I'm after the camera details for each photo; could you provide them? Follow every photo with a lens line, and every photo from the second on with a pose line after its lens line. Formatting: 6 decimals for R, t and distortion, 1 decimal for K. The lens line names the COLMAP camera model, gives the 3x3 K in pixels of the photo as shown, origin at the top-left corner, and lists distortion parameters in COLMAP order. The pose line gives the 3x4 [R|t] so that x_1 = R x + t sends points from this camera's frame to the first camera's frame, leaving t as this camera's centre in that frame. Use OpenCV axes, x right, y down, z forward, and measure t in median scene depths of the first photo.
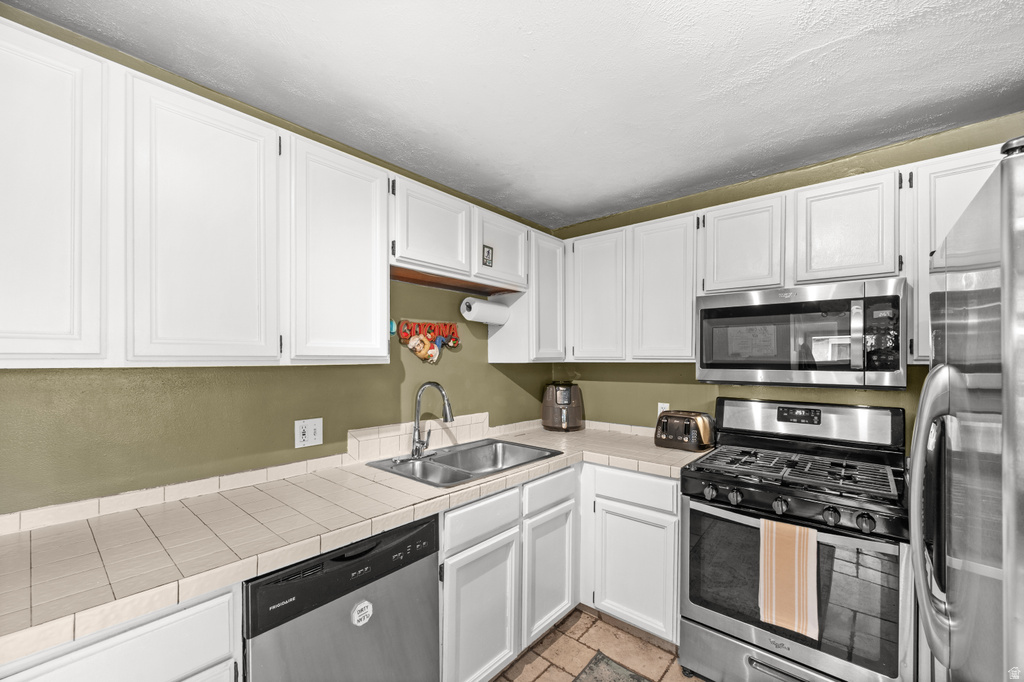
lens RADIAL K [[416.7, 0, 510.3], [0, 416.7, 354.6], [0, 0, 1]] dist [-0.000232, 0.000007]
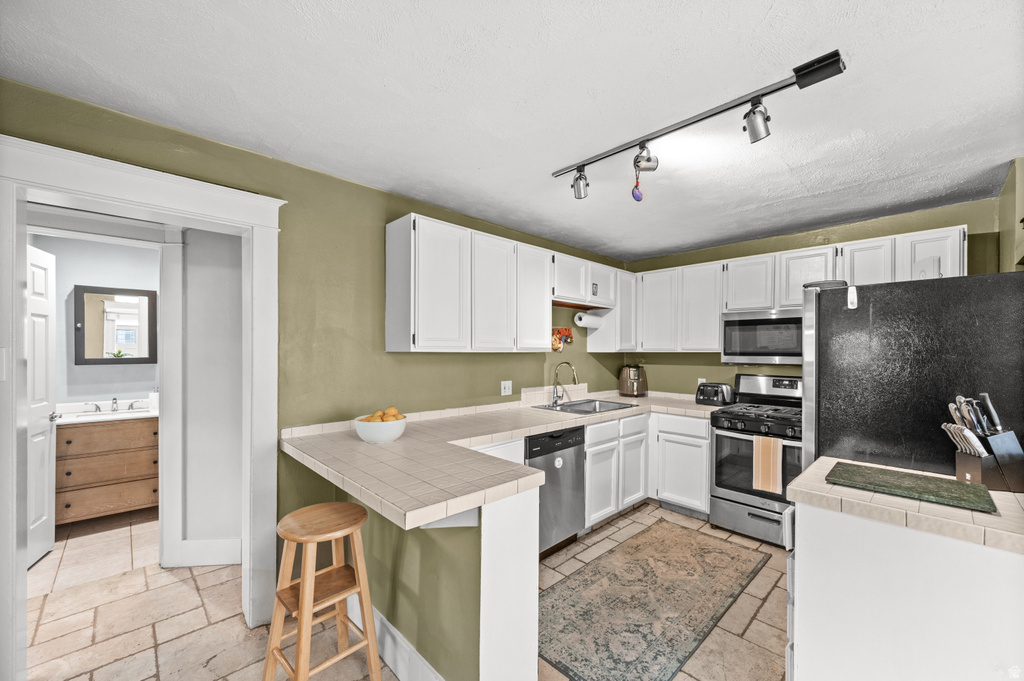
lens RADIAL K [[407.2, 0, 513.9], [0, 407.2, 348.5], [0, 0, 1]] dist [0.001054, 0.000004]
pose [[0.995765, 0.002852, -0.091893, -0.233773], [-0.002459, 0.999987, 0.004390, -0.000720], [0.091905, -0.004145, 0.995759, -0.706129]]
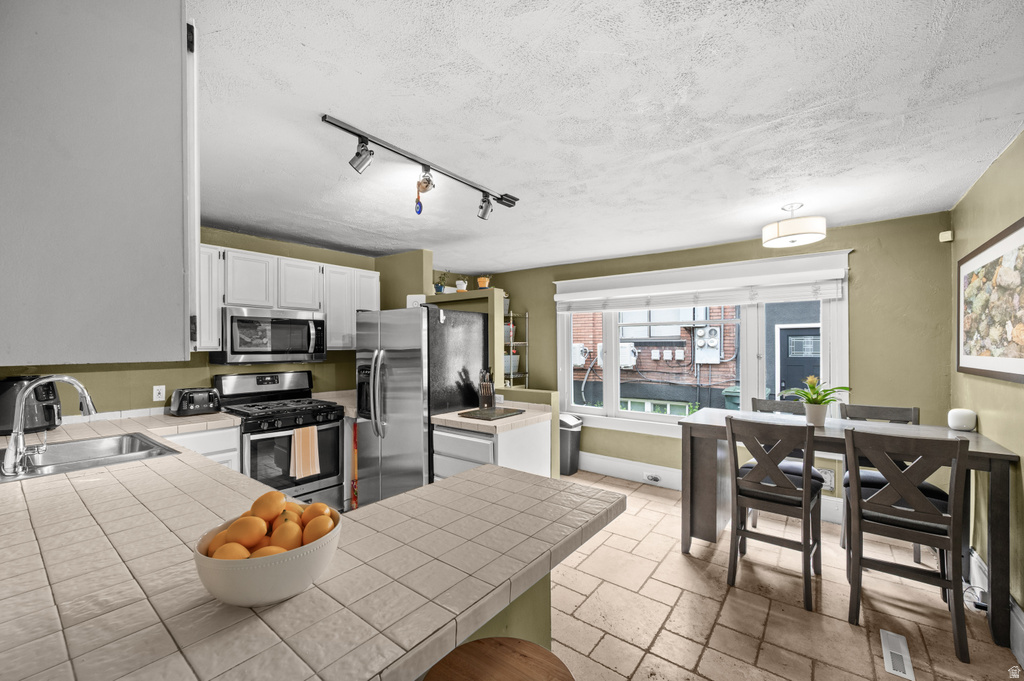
lens RADIAL K [[407.2, 0, 513.9], [0, 407.2, 348.5], [0, 0, 1]] dist [0.001054, 0.000004]
pose [[-0.057280, -0.006633, 0.998336, -1.064449], [-0.004431, 0.999970, 0.006390, -0.003963], [-0.998348, -0.004057, -0.057308, 0.058422]]
